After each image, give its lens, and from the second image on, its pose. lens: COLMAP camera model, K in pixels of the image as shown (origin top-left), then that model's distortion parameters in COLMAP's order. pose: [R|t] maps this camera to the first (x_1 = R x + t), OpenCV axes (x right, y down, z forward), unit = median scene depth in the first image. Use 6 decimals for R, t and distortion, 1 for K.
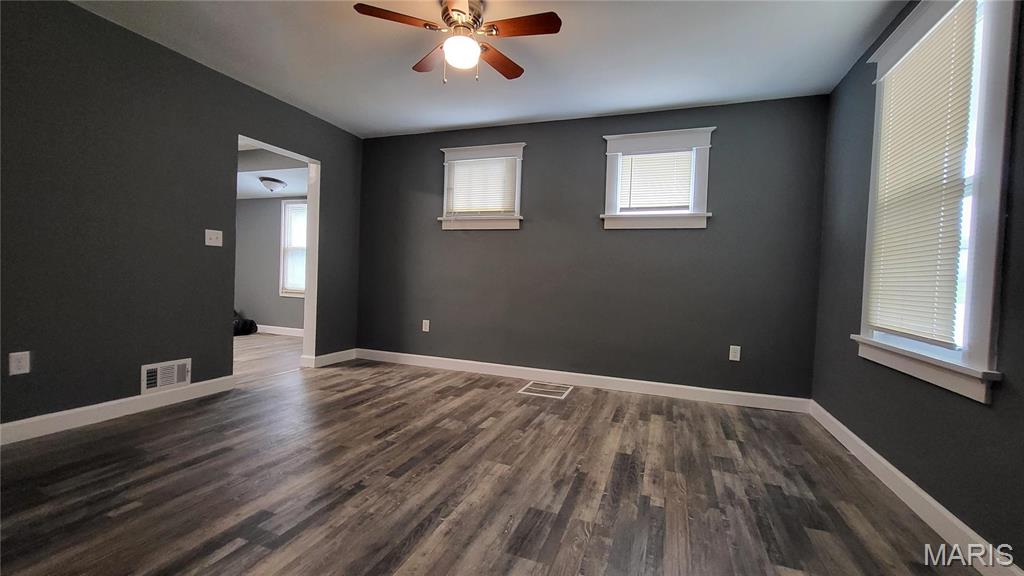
lens RADIAL K [[409.8, 0, 530.5], [0, 409.8, 292.6], [0, 0, 1]] dist [0.001212, -0.000318]
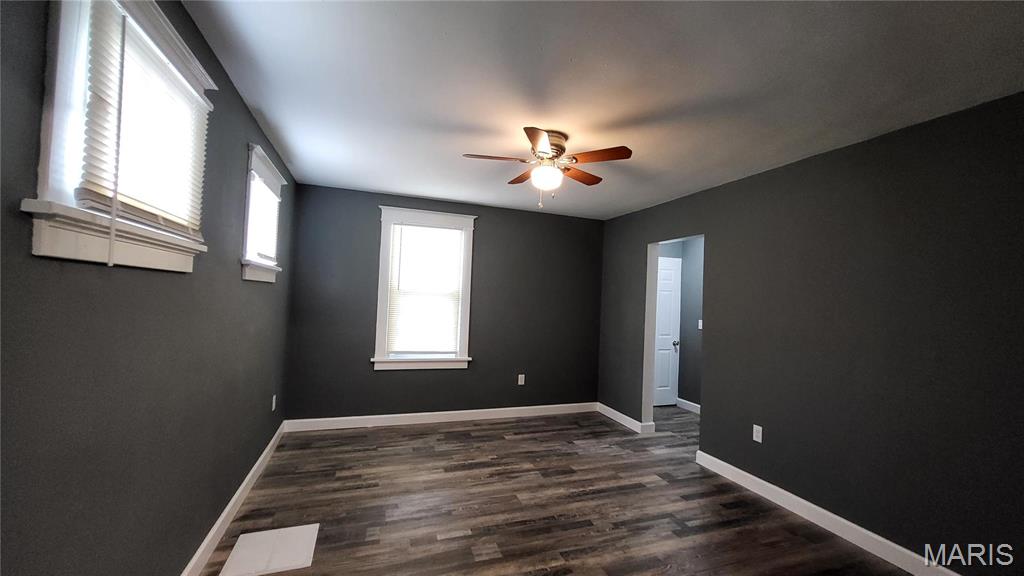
lens RADIAL K [[409.8, 0, 510.7], [0, 409.8, 282.3], [0, 0, 1]] dist [0.001212, -0.000318]
pose [[-0.620583, -0.026976, 0.783677, -1.129842], [-0.032936, 0.999423, 0.008320, -0.310374], [-0.783449, -0.020648, -0.621113, 1.935857]]
